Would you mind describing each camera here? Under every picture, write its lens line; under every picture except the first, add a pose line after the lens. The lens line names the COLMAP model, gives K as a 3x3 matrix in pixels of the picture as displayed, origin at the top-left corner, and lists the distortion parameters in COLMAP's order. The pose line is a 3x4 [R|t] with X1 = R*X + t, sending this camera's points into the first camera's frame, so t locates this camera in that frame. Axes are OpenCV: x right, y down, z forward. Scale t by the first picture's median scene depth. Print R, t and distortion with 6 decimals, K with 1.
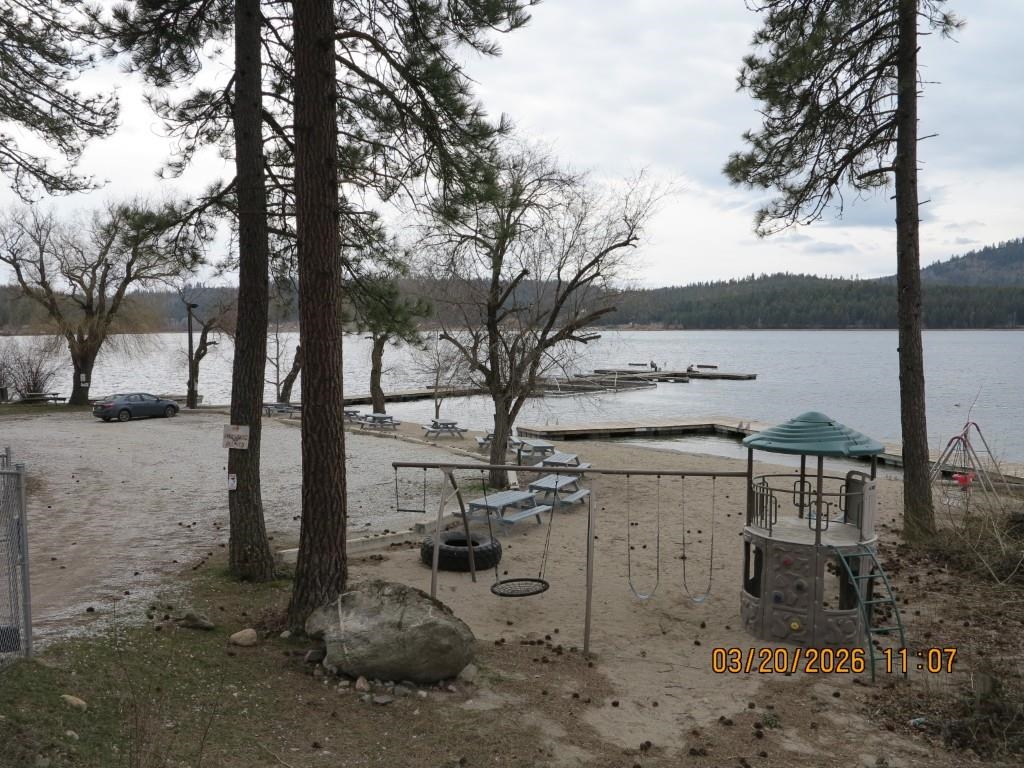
lens RADIAL K [[842.1, 0, 512.0], [0, 842.1, 384.0], [0, 0, 1]] dist [-0.052876, 0.012183]
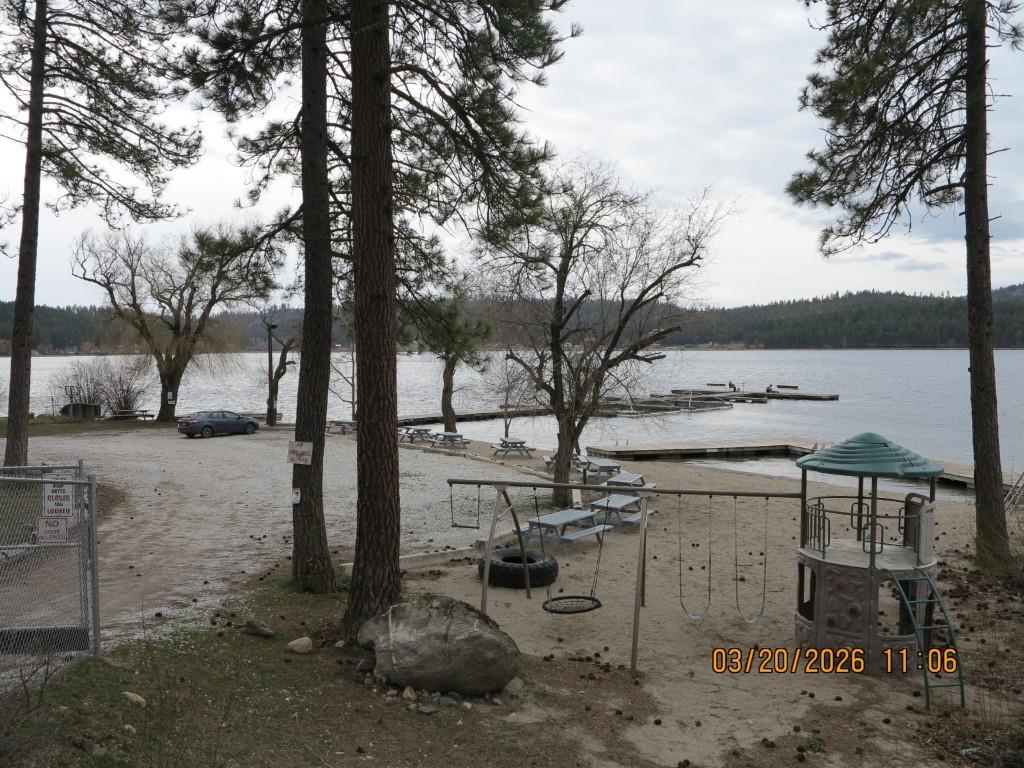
lens RADIAL K [[842.1, 0, 512.0], [0, 842.1, 384.0], [0, 0, 1]] dist [-0.052876, 0.012183]
pose [[0.995794, 0.002452, -0.091588, 0.021052], [-0.004583, 0.999724, -0.023058, 0.000329], [0.091506, 0.023381, 0.995530, -0.012327]]
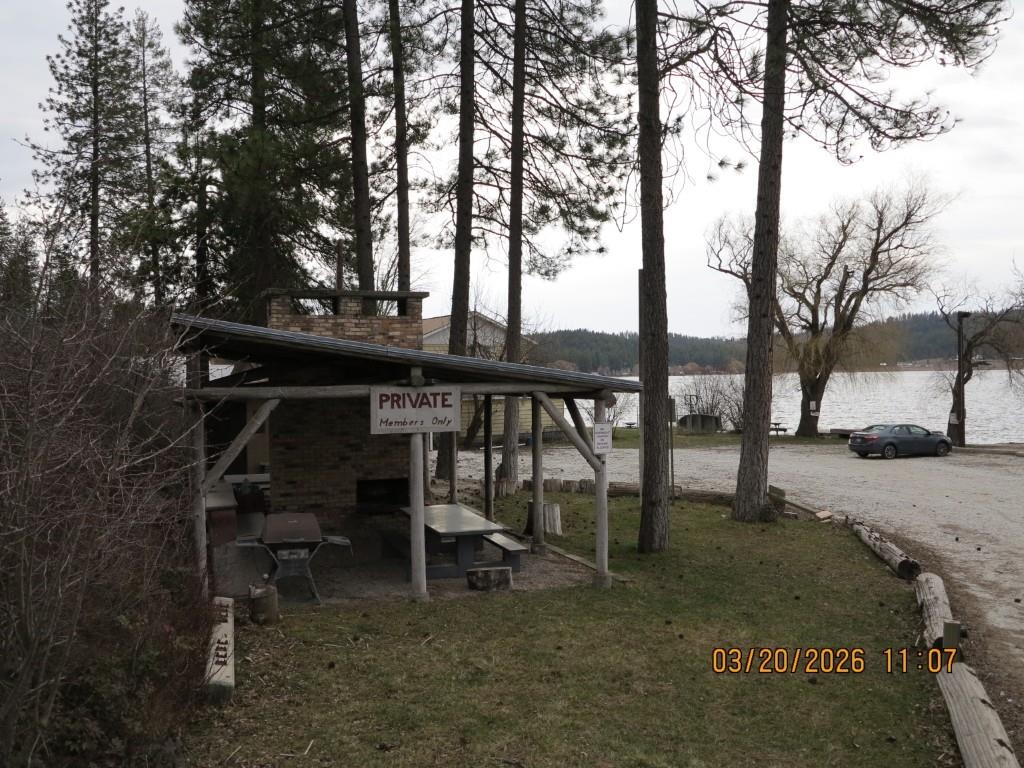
lens RADIAL K [[842.1, 0, 512.0], [0, 842.1, 384.0], [0, 0, 1]] dist [-0.052876, 0.012183]
pose [[0.759420, 0.001758, -0.650599, -0.548876], [-0.034134, 0.998727, -0.037145, 0.038213], [0.649705, 0.050416, 0.758513, 0.385174]]
